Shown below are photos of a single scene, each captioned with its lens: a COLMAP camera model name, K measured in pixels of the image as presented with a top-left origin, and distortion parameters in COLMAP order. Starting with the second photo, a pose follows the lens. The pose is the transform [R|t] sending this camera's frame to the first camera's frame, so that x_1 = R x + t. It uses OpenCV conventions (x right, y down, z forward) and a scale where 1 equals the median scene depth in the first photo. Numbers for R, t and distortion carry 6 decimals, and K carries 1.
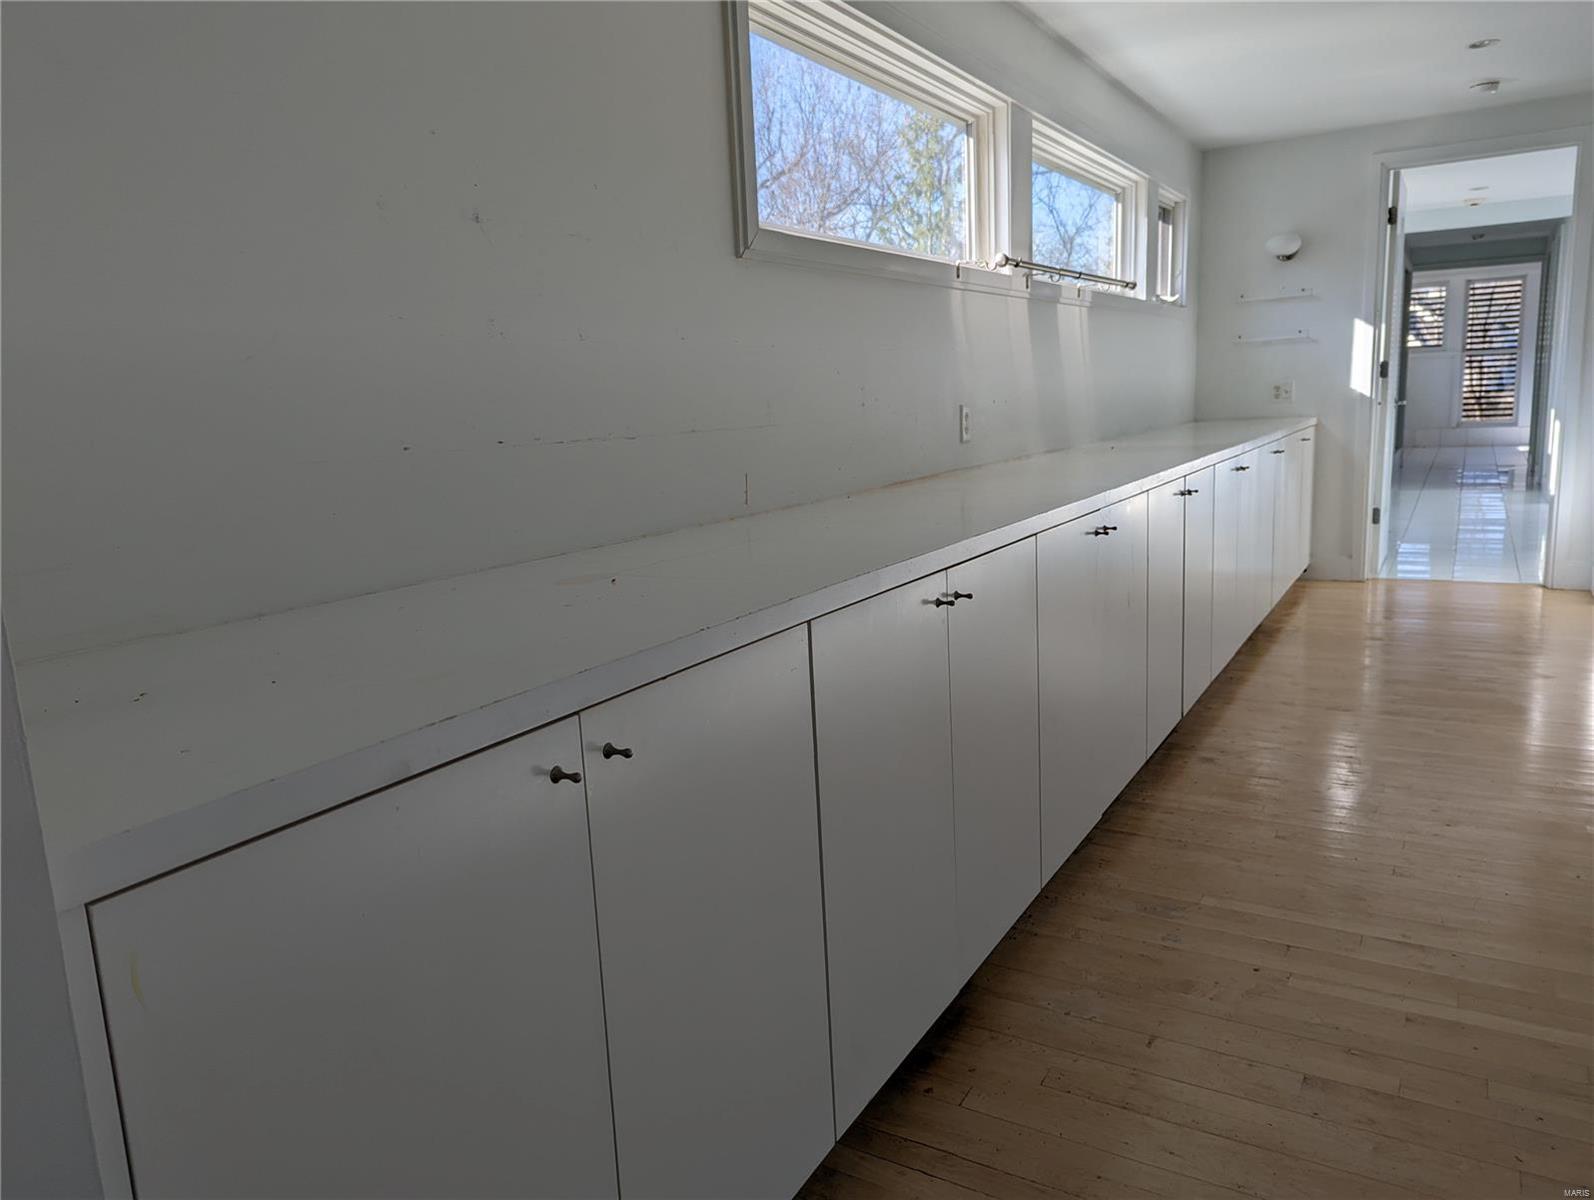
lens RADIAL K [[1093.5, 0, 797.2], [0, 1093.5, 611.2], [0, 0, 1]] dist [0.020066, -0.003511]
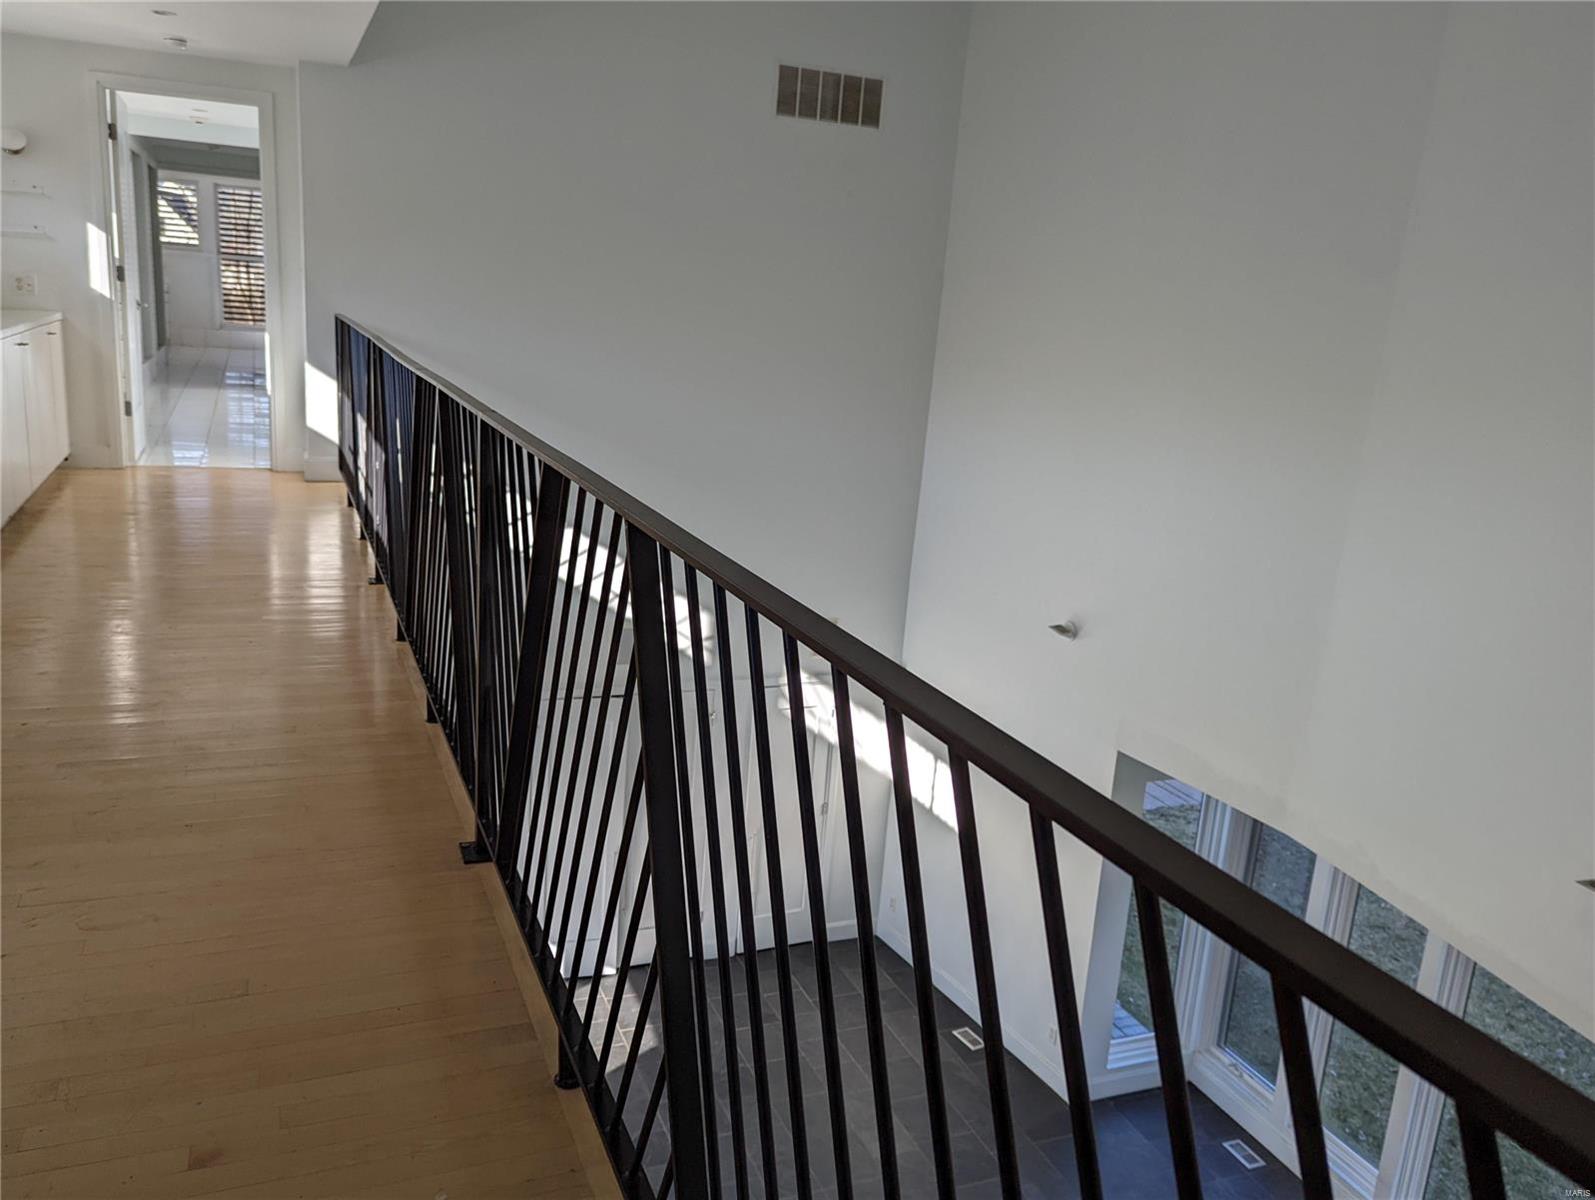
lens RADIAL K [[1253.4, 0, 798.7], [0, 1253.4, 613.2], [0, 0, 1]] dist [0.014271, -0.016742]
pose [[0.590424, -0.107038, 0.799964, -0.104604], [0.053716, 0.994181, 0.093379, 0.035395], [-0.805304, -0.012162, 0.592738, -0.286601]]
